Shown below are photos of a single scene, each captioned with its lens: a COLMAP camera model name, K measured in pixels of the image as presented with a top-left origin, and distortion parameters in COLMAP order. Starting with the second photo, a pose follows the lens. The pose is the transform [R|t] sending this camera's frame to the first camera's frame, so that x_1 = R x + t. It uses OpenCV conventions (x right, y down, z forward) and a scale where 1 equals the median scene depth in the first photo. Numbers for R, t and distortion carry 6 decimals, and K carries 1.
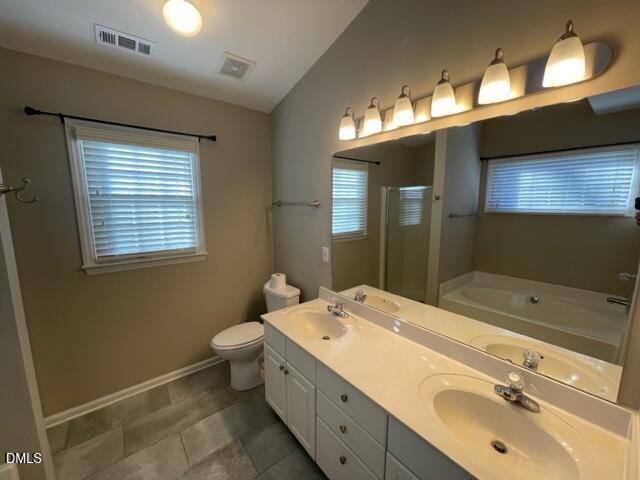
lens RADIAL K [[258.0, 0, 323.8], [0, 258.0, 238.1], [0, 0, 1]] dist [-0.002177, -0.000245]
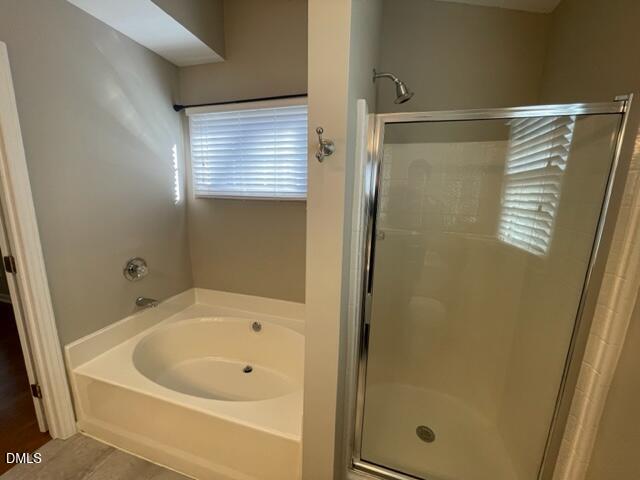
lens RADIAL K [[258.0, 0, 321.2], [0, 258.0, 240.6], [0, 0, 1]] dist [-0.002177, -0.000245]
pose [[0.827083, -0.088711, 0.555035, 0.596226], [0.058811, 0.995705, 0.071507, -0.022382], [-0.558995, -0.026500, 0.828748, 0.339894]]
